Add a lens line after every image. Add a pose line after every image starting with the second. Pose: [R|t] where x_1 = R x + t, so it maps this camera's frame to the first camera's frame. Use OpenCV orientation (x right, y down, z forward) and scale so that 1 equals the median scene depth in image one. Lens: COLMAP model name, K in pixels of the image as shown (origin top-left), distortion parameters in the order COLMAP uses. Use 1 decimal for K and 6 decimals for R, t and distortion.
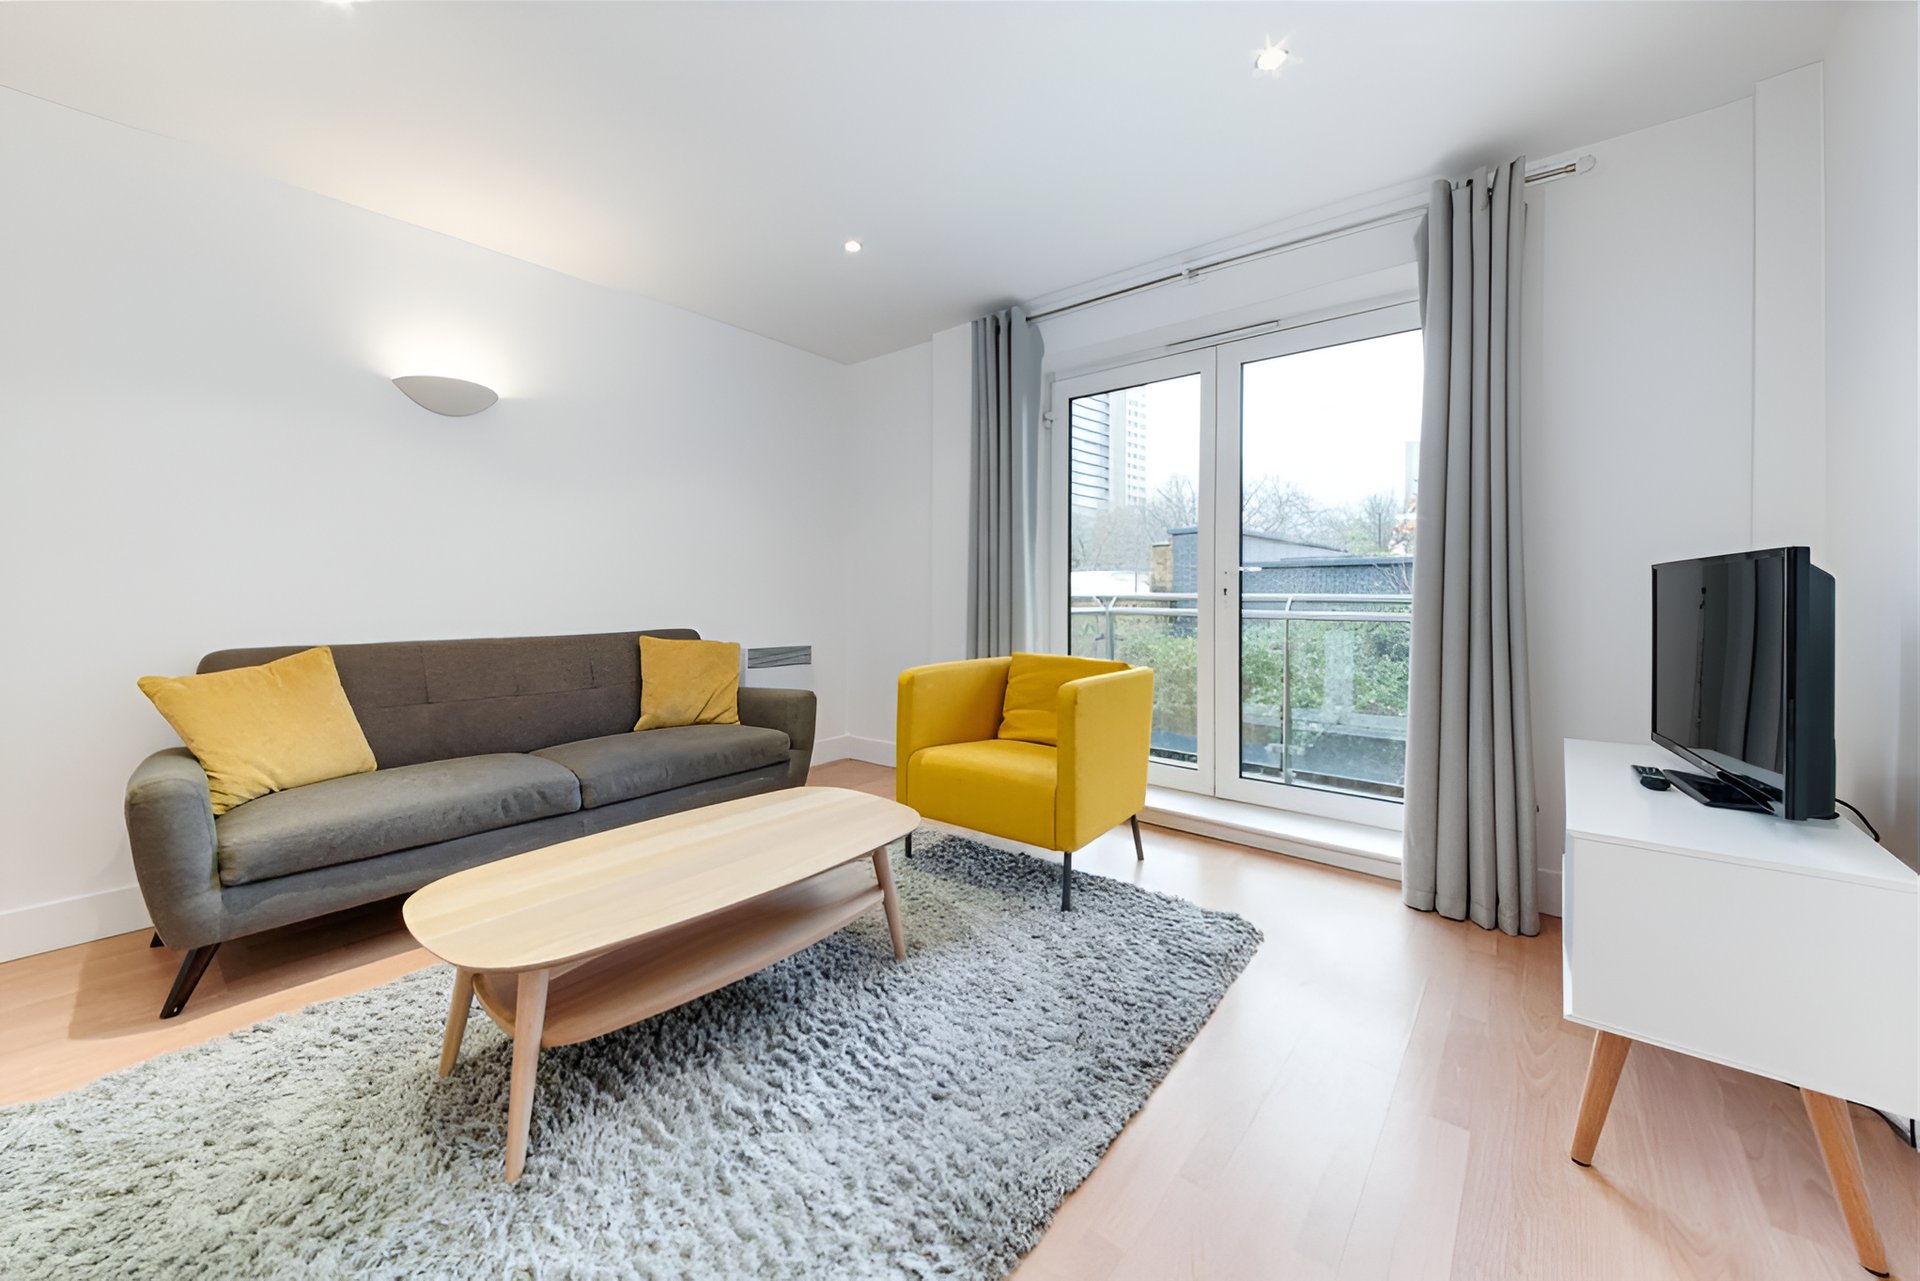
lens RADIAL K [[713.1, 0, 909.2], [0, 713.1, 609.9], [0, 0, 1]] dist [0.076792, -0.000020]
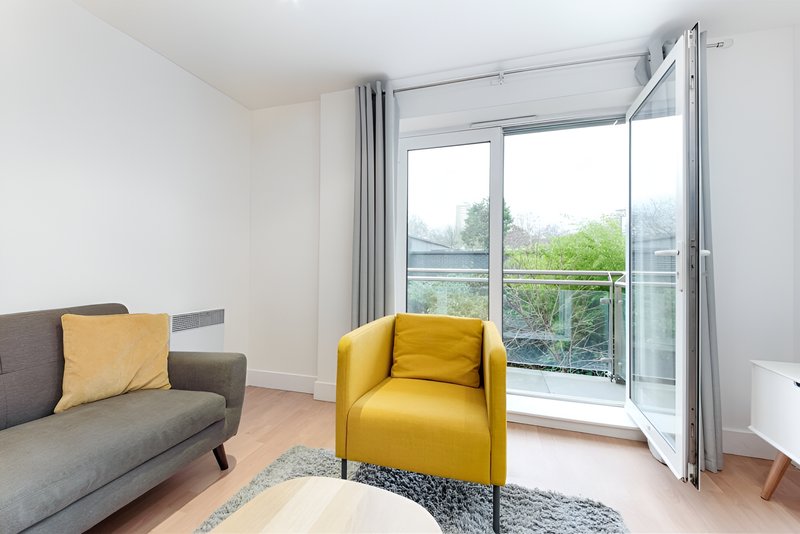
lens RADIAL K [[347.3, 0, 383.1], [0, 347.3, 256.5], [0, 0, 1]] dist [0.001625, -0.000419]
pose [[0.924923, 0.008671, 0.380056, -0.134236], [0.009253, 0.998930, -0.045307, -0.020270], [-0.380042, 0.045422, 0.923853, 0.347124]]
